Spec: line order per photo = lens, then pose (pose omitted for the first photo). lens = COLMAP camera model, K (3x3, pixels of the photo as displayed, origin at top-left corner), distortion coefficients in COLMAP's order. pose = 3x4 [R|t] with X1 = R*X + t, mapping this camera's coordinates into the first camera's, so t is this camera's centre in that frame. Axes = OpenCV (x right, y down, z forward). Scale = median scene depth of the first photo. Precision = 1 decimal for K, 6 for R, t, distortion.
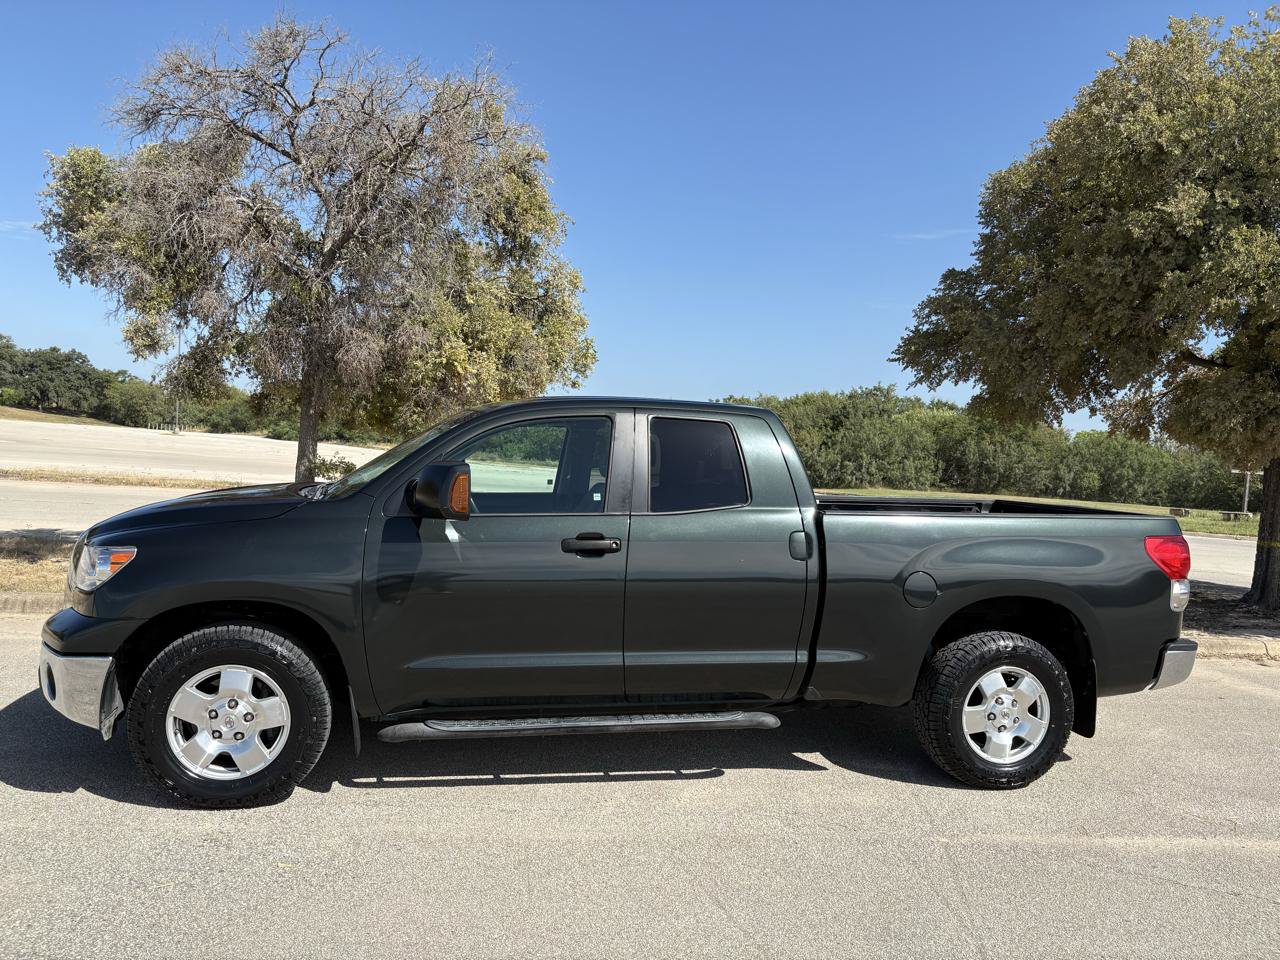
lens RADIAL K [[967.8, 0, 633.0], [0, 967.8, 491.4], [0, 0, 1]] dist [0.032648, -0.025698]
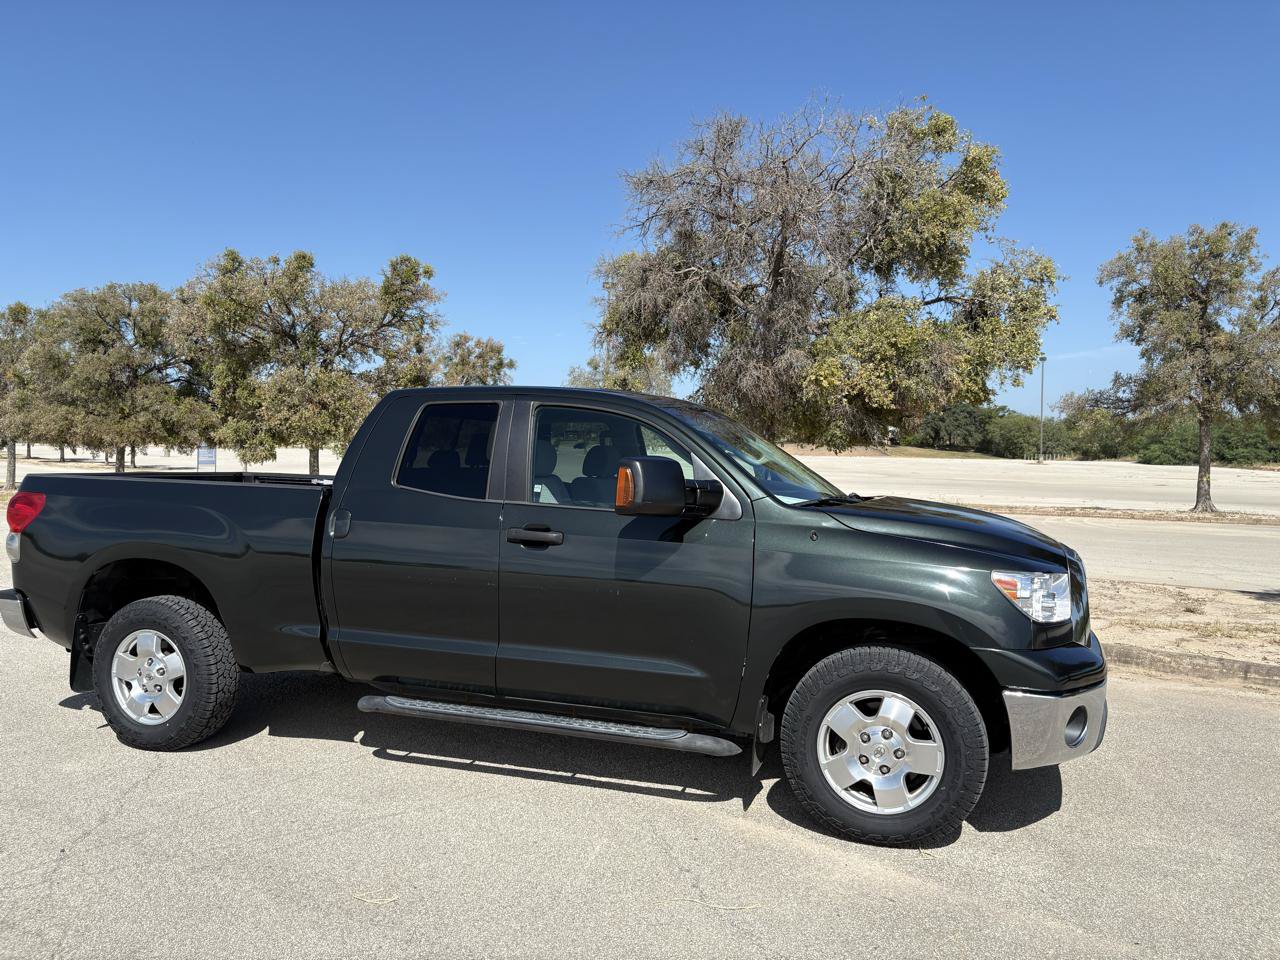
lens RADIAL K [[967.8, 0, 643.3], [0, 967.8, 488.7], [0, 0, 1]] dist [0.032648, -0.025698]
pose [[0.651731, -0.024727, -0.758047, 0.992715], [-0.000291, 0.999460, -0.032851, 0.054132], [0.758450, 0.021631, 0.651372, 0.260506]]
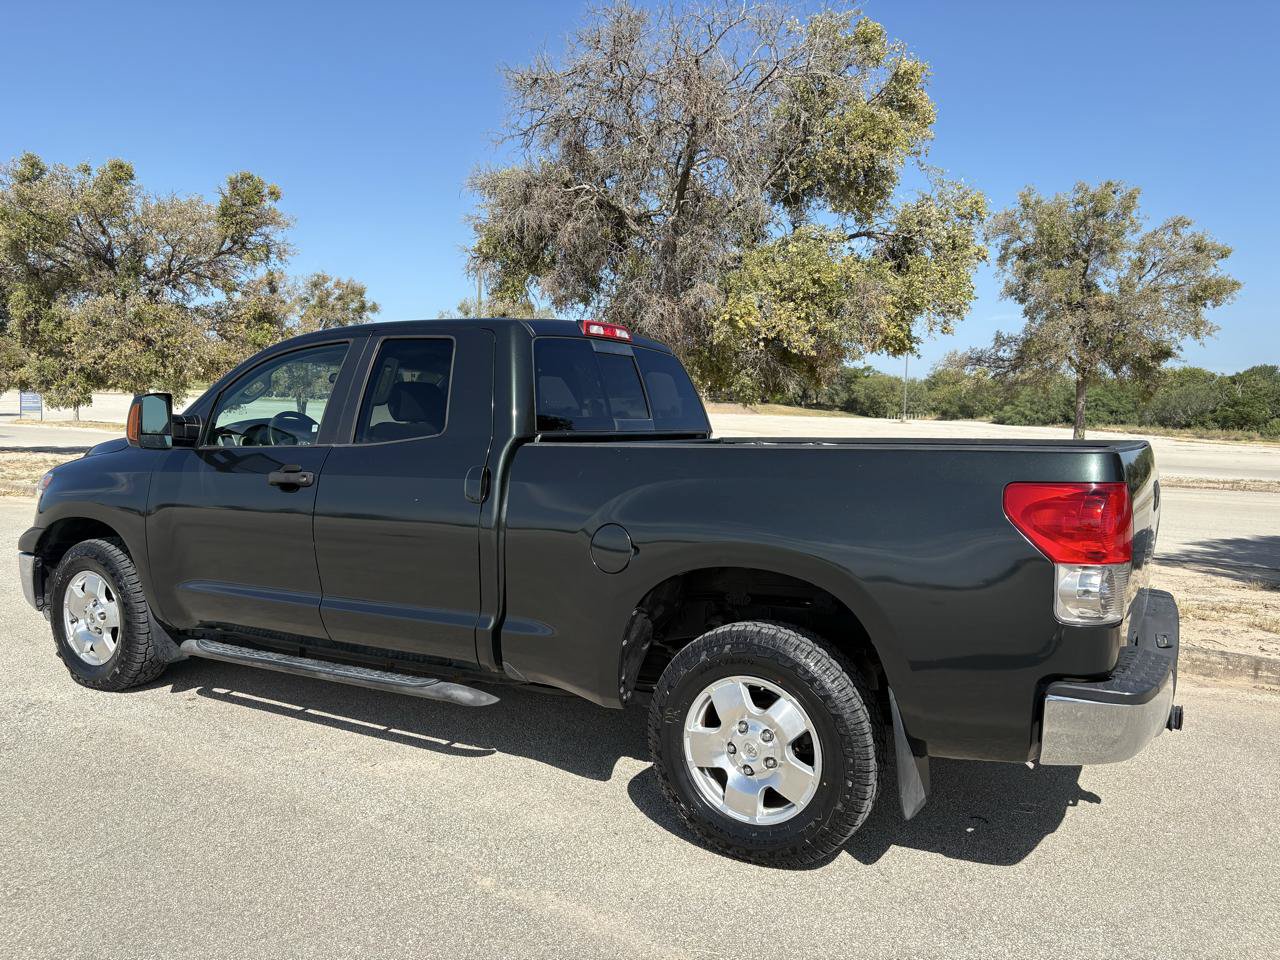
lens RADIAL K [[967.8, 0, 634.1], [0, 967.8, 490.4], [0, 0, 1]] dist [0.032648, -0.025698]
pose [[0.739863, 0.015291, -0.672584, 0.737259], [-0.007122, 0.999864, 0.014897, 0.043663], [0.672720, -0.006232, 0.739871, 0.447886]]
